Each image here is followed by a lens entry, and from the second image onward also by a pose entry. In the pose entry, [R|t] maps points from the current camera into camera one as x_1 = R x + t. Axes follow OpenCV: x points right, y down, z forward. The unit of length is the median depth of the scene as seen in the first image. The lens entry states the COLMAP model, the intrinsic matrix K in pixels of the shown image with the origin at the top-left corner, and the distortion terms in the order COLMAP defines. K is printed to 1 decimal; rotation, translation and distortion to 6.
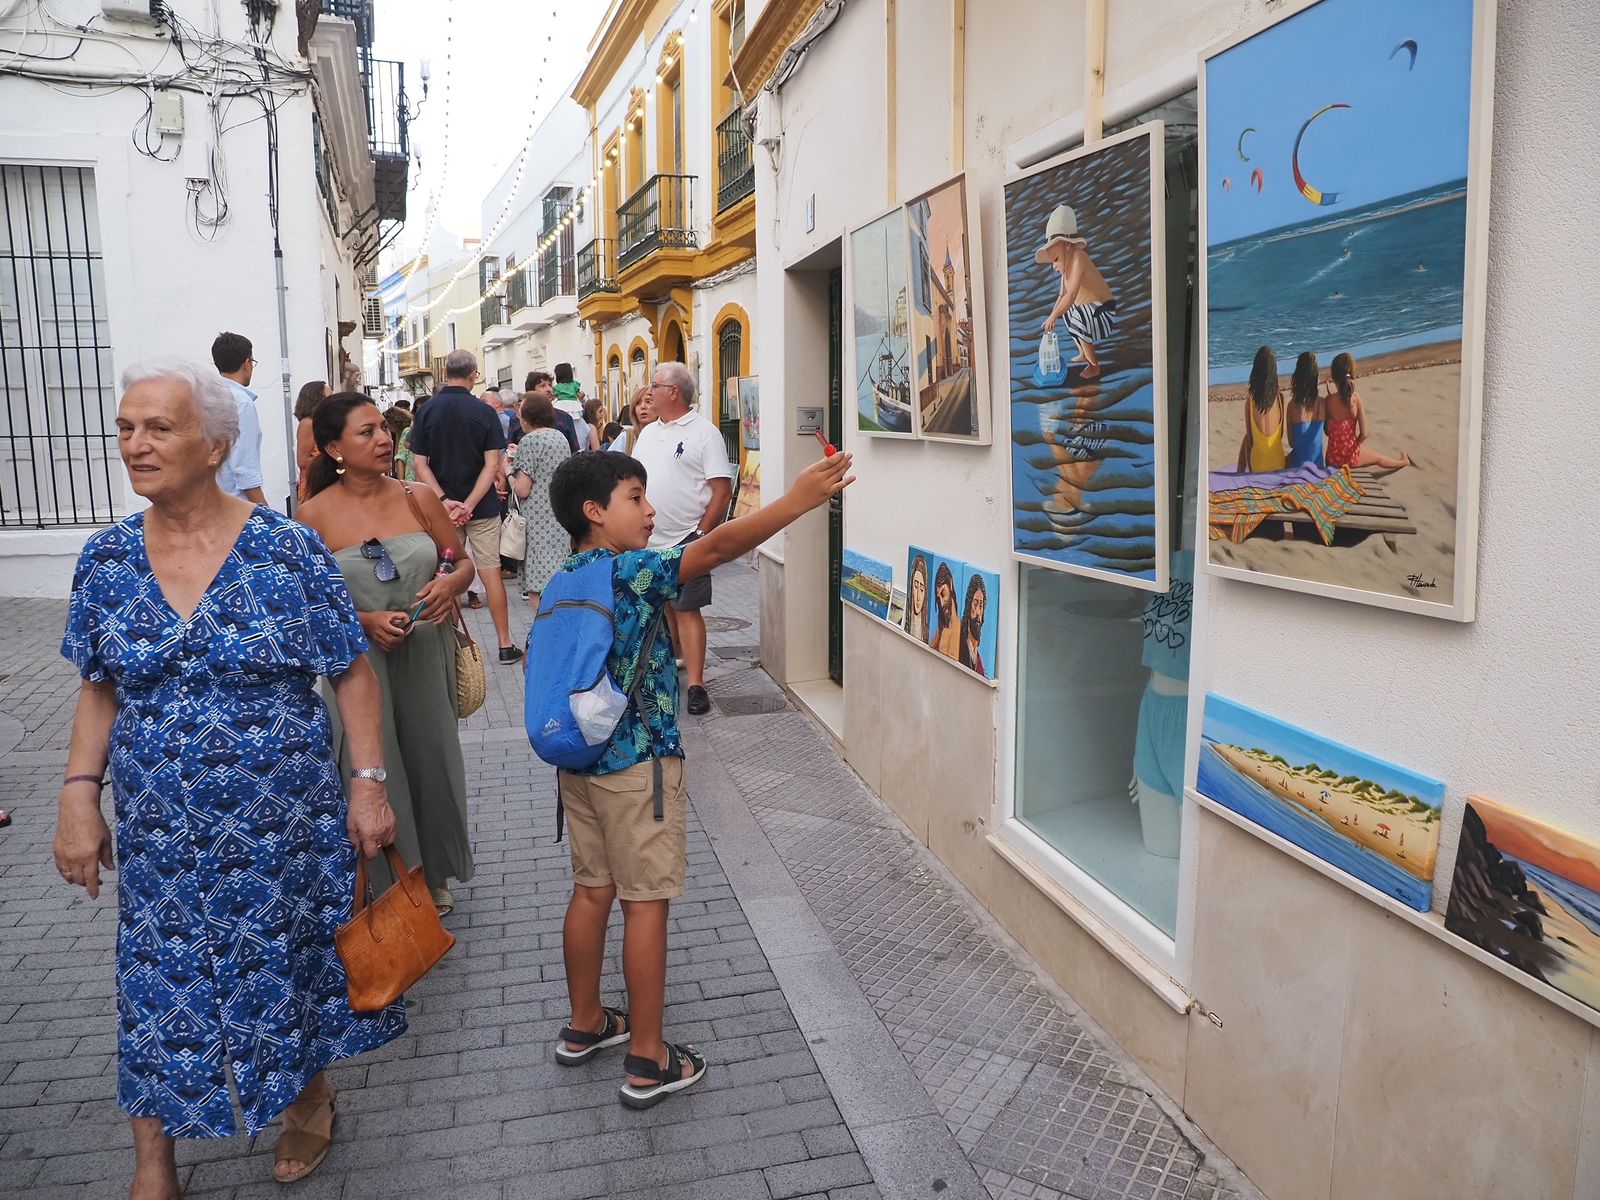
lens RADIAL K [[1141.3, 0, 805.5], [0, 1141.3, 602.8], [0, 0, 1]] dist [-0.060735, 0.036093]
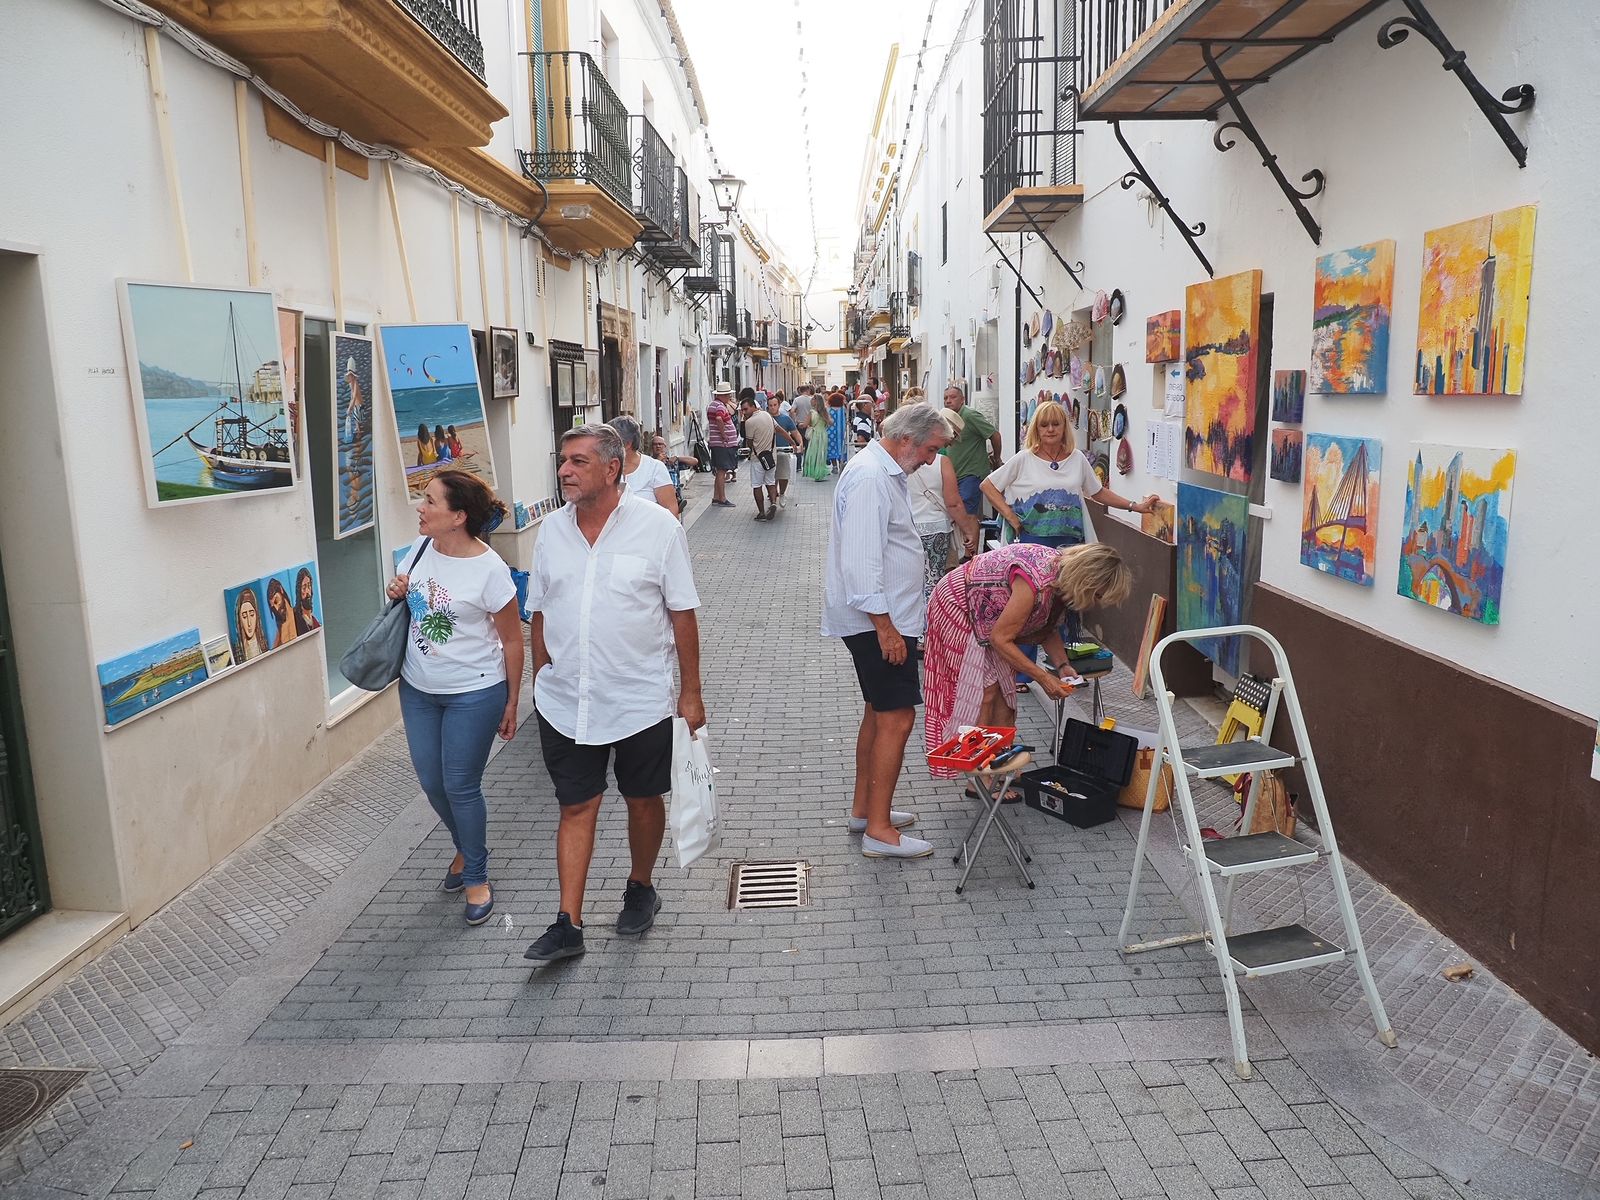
lens RADIAL K [[1141.3, 0, 805.5], [0, 1141.3, 602.8], [0, 0, 1]] dist [-0.060735, 0.036093]
pose [[-0.938229, -0.015069, 0.345687, -1.609118], [0.109003, 0.935312, 0.336615, -0.670926], [-0.328398, 0.353503, -0.875894, 3.410776]]
